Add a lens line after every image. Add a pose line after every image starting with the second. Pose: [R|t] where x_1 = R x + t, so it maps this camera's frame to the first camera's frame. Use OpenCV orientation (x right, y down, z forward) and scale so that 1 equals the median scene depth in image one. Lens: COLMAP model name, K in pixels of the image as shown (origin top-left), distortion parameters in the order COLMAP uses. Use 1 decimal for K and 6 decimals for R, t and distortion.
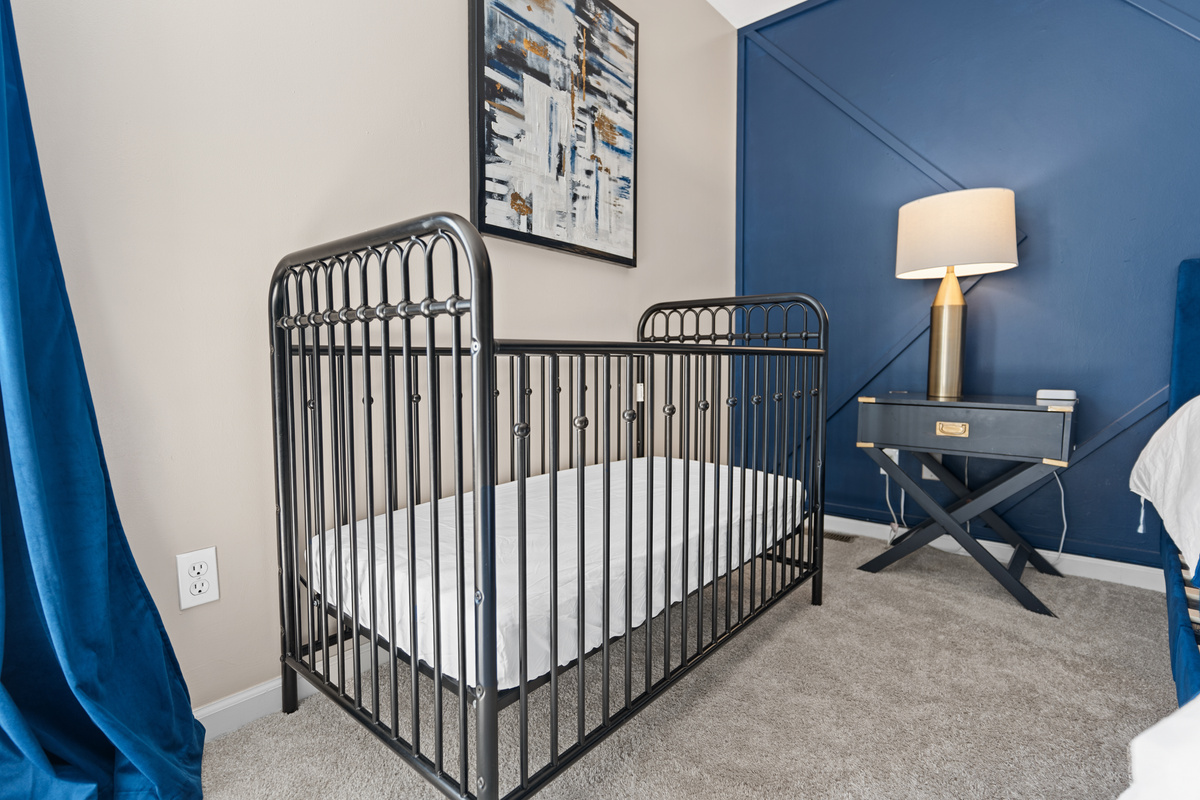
lens RADIAL K [[576.6, 0, 600.0], [0, 576.6, 400.0], [0, 0, 1]] dist [-0.000123, 0.000197]
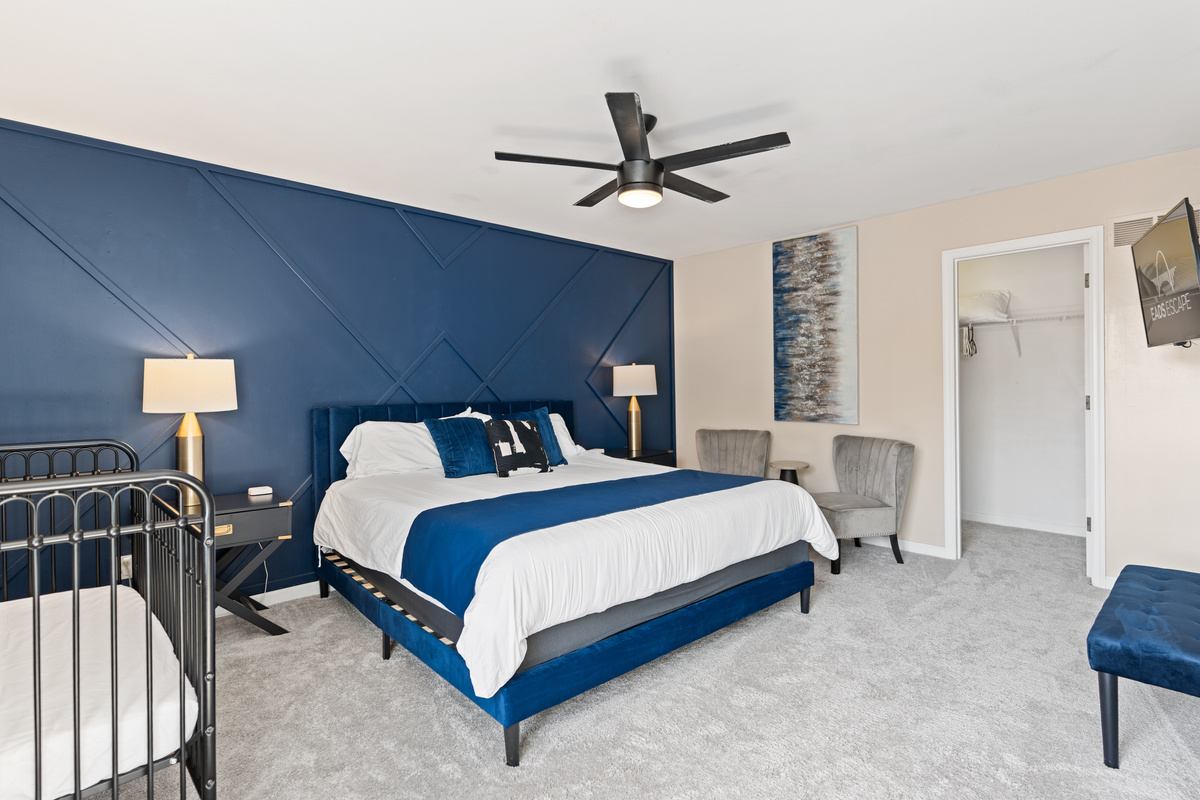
lens RADIAL K [[576.6, 0, 600.0], [0, 576.6, 400.0], [0, 0, 1]] dist [-0.000123, 0.000197]
pose [[0.111277, -0.015115, 0.993674, -1.022747], [0.080515, 0.996734, 0.006145, -0.305052], [-0.990522, 0.079322, 0.112131, -0.135997]]
